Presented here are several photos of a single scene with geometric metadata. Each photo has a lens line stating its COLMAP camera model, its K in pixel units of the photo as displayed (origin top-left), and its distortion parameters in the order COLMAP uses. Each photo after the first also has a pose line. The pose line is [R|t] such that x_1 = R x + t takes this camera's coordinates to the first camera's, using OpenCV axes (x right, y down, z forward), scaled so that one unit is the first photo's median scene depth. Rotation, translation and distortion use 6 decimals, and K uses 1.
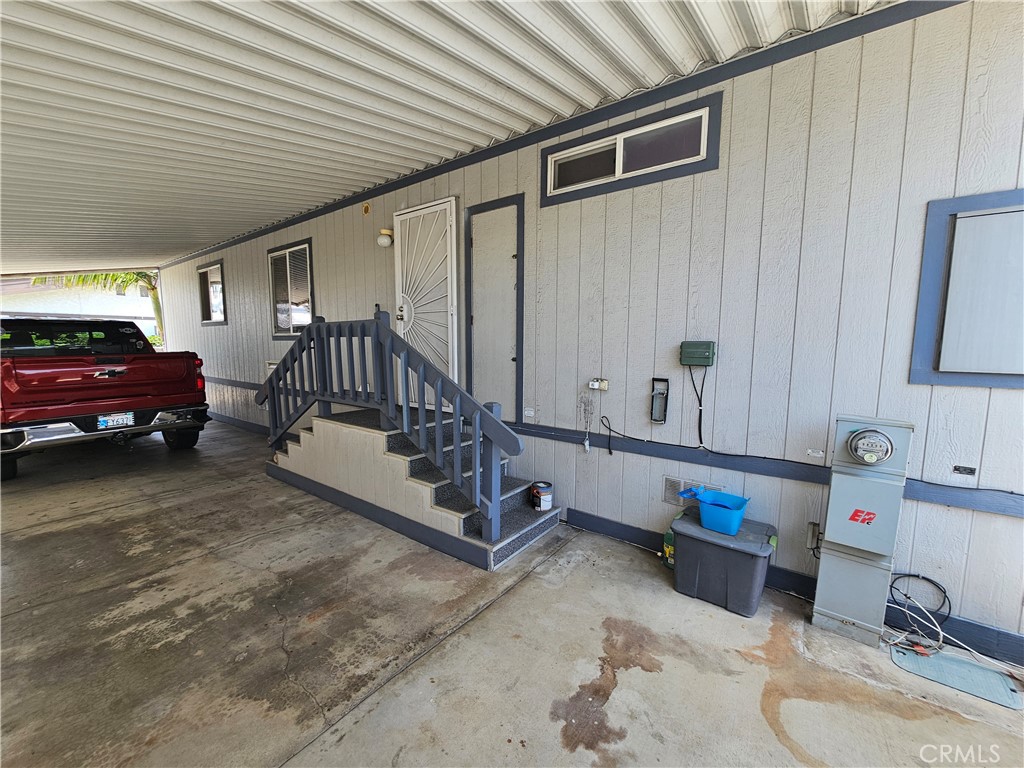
lens RADIAL K [[416.8, 0, 504.4], [0, 416.8, 385.1], [0, 0, 1]] dist [0.000156, 0.000368]
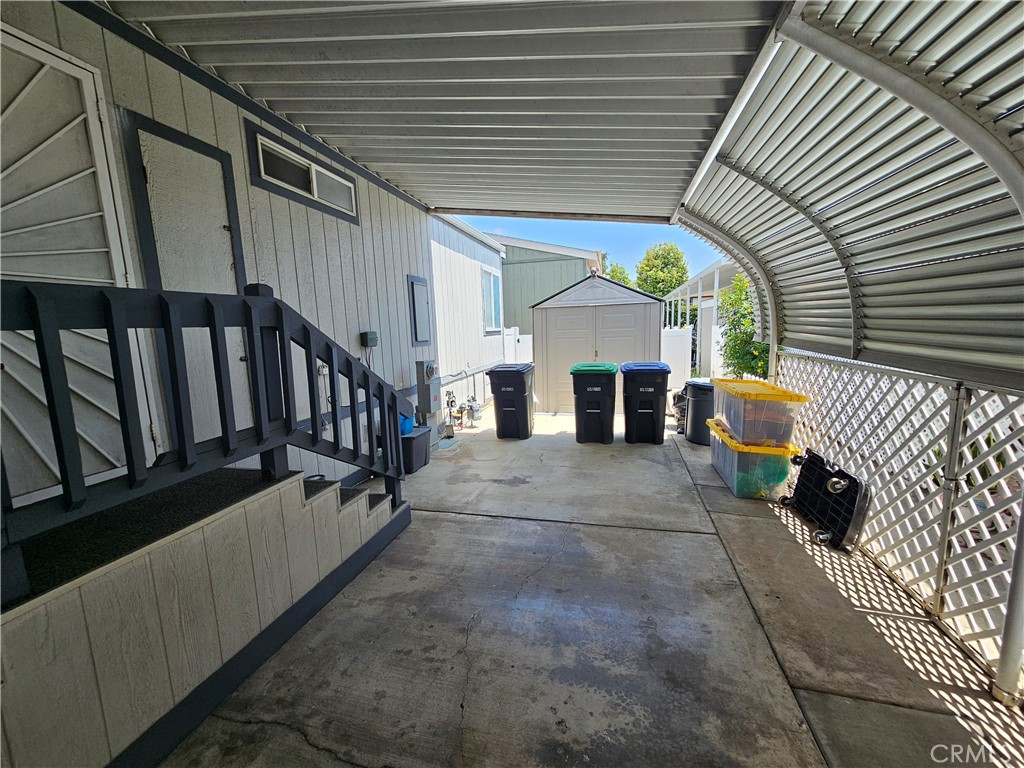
lens RADIAL K [[416.8, 0, 507.2], [0, 416.8, 385.2], [0, 0, 1]] dist [0.000156, 0.000368]
pose [[-0.383447, -0.112306, 0.916709, -1.046969], [0.138085, 0.974451, 0.177139, -0.096965], [-0.913182, 0.194508, -0.358143, 0.961979]]
